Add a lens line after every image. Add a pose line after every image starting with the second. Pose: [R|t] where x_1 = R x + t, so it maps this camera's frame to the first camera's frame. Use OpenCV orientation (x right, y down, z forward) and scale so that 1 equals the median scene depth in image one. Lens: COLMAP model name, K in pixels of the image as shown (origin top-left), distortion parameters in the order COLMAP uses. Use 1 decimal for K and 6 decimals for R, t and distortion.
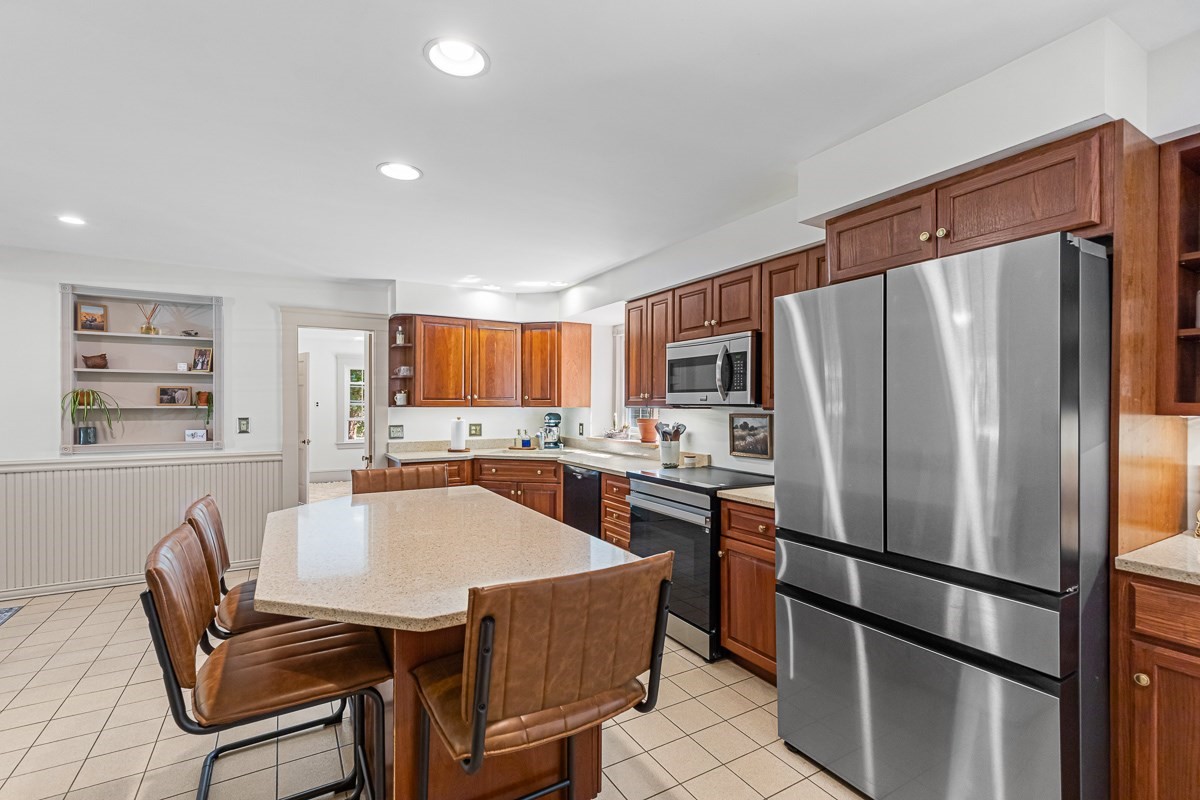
lens RADIAL K [[544.5, 0, 598.2], [0, 544.5, 402.3], [0, 0, 1]] dist [0.014390, -0.002282]
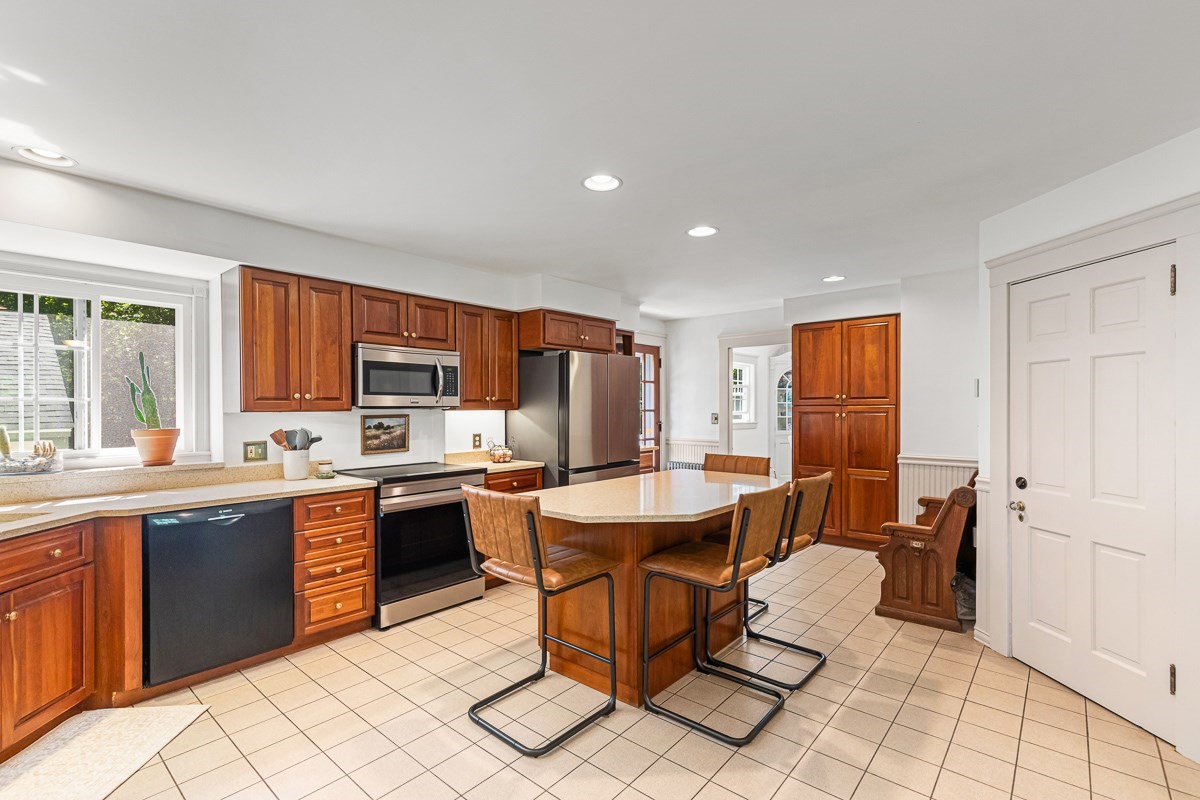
lens RADIAL K [[544.5, 0, 605.2], [0, 544.5, 406.6], [0, 0, 1]] dist [0.014390, -0.002282]
pose [[-0.336992, -0.001896, 0.941505, -0.917561], [-0.001315, 0.999998, 0.001543, 0.001383], [-0.941506, -0.000718, -0.336994, 0.918445]]
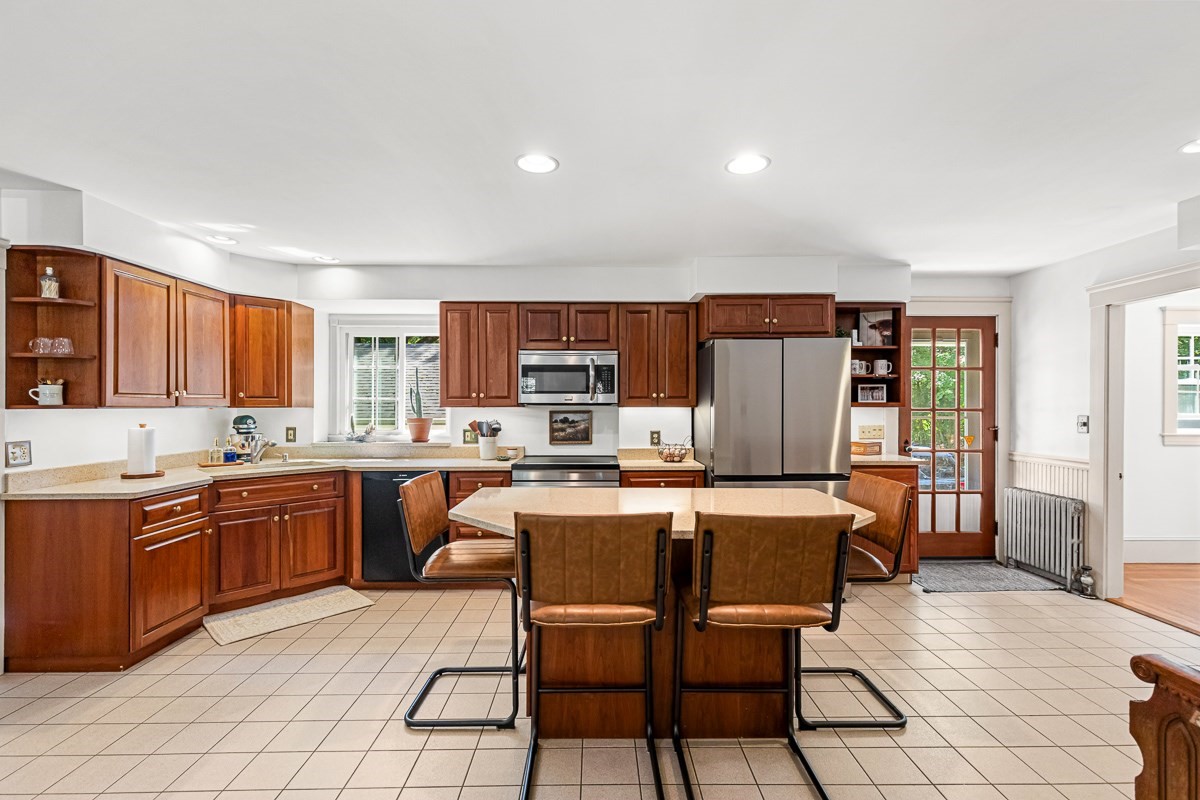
lens RADIAL K [[544.5, 0, 603.4], [0, 544.5, 403.2], [0, 0, 1]] dist [0.014390, -0.002282]
pose [[0.488945, 0.000485, 0.872314, -0.785493], [-0.001449, 0.999999, 0.000256, 0.002690], [-0.872313, -0.001389, 0.488945, 0.287222]]
